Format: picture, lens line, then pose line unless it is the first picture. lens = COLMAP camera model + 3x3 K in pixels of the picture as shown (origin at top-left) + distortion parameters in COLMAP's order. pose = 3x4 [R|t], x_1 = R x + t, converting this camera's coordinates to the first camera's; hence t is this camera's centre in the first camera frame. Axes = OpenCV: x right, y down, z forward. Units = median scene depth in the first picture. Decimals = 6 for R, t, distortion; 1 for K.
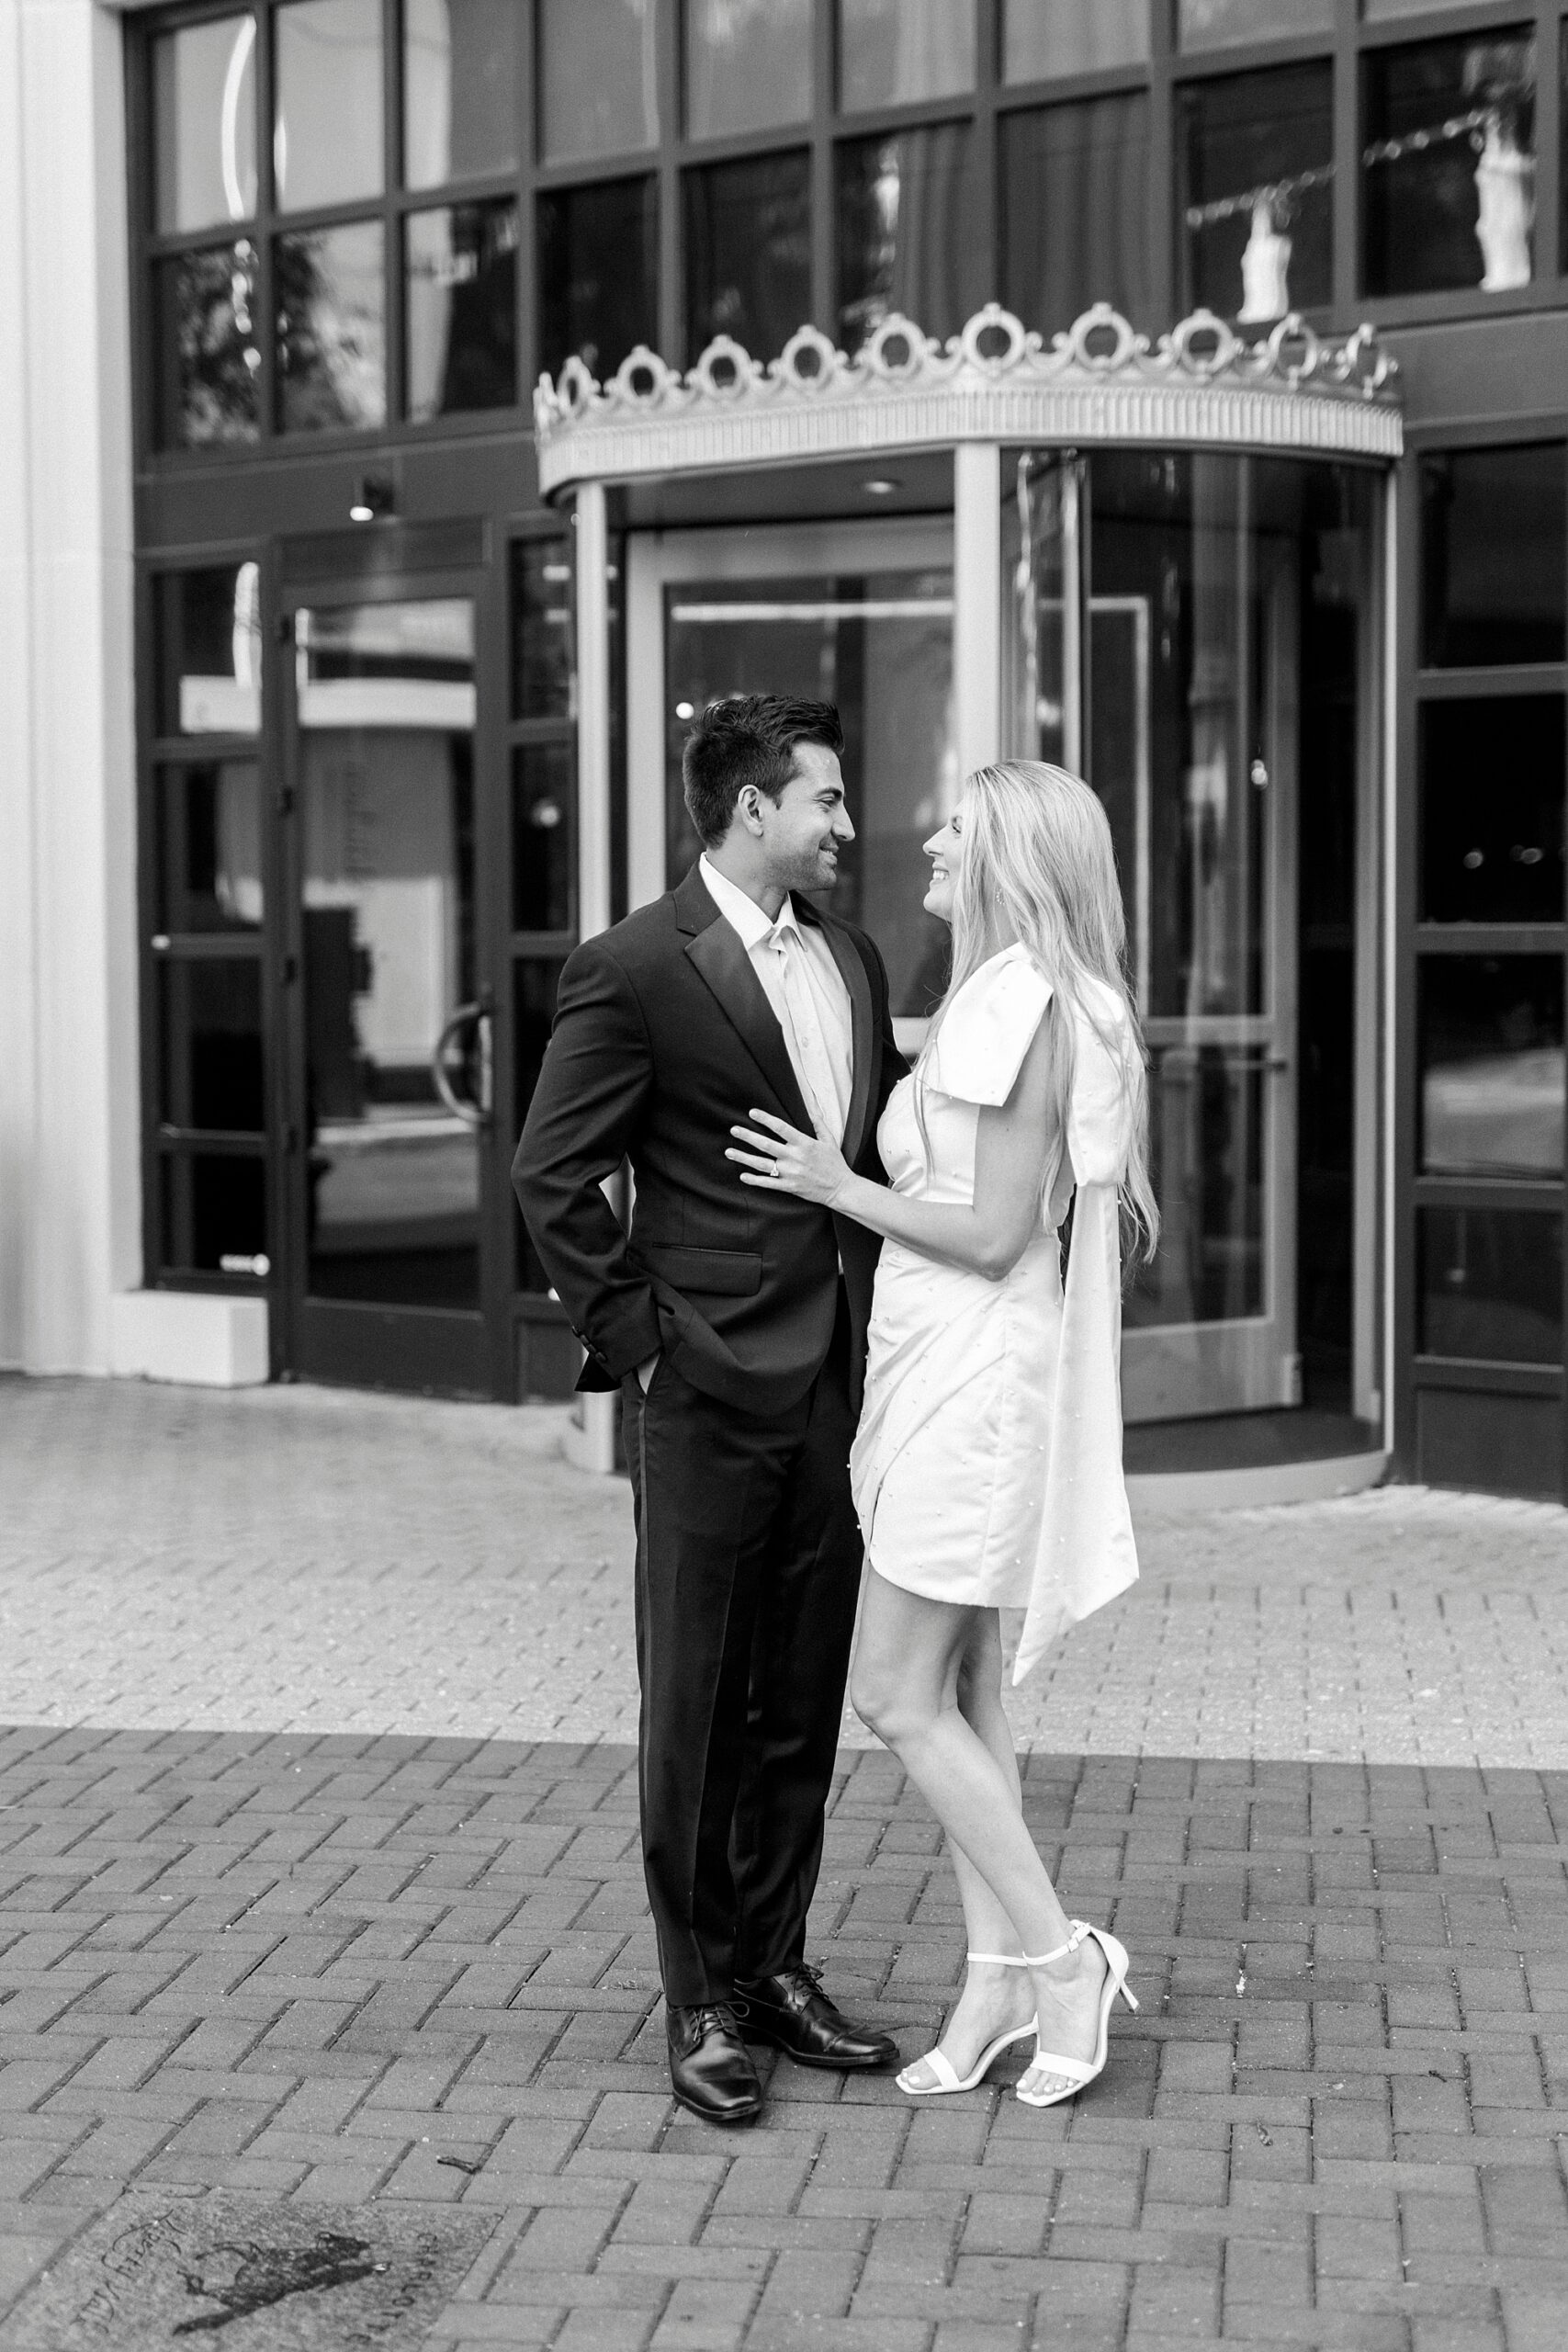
lens RADIAL K [[3364.9, 0, 784.0], [0, 3364.9, 1176.0], [0, 0, 1]] dist [-0.017543, 0.017923]
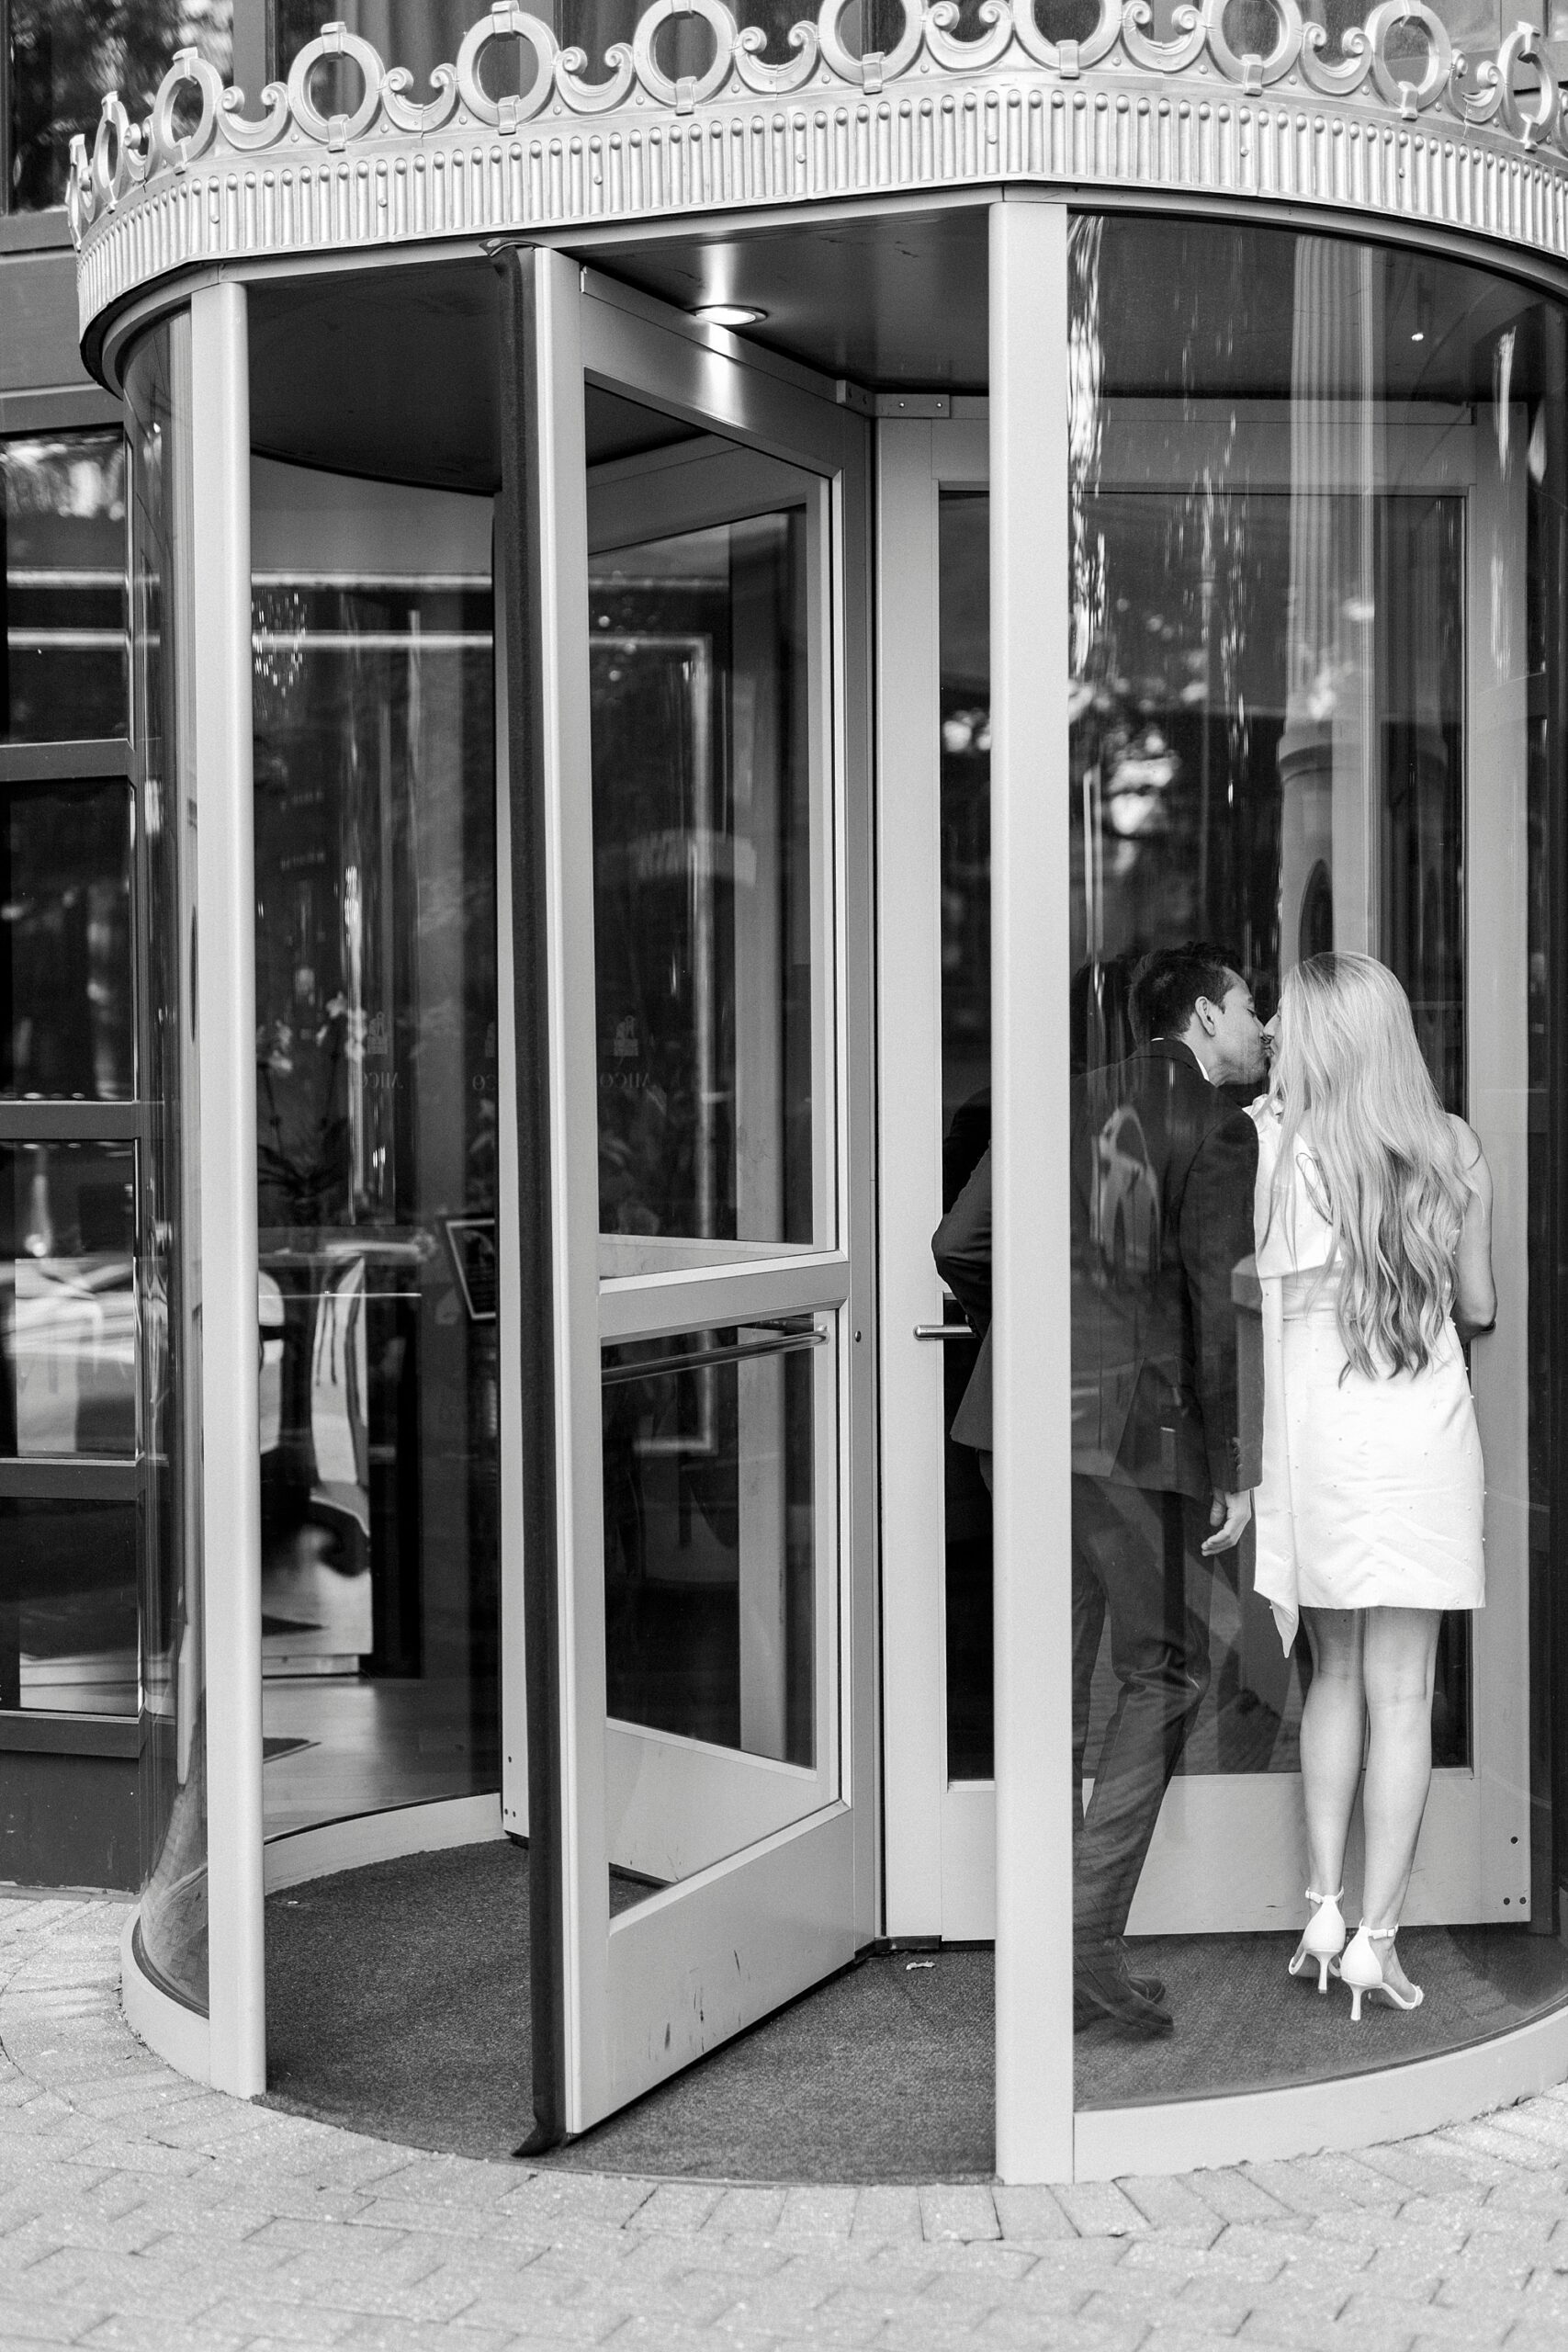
lens RADIAL K [[3640.5, 0, 791.2], [0, 3640.5, 1206.5], [0, 0, 1]] dist [-0.005752, 0.012705]
pose [[0.968122, -0.007676, 0.250360, -0.127470], [0.018546, 0.998984, -0.041085, -0.032659], [-0.249791, 0.044419, 0.967281, 0.451690]]
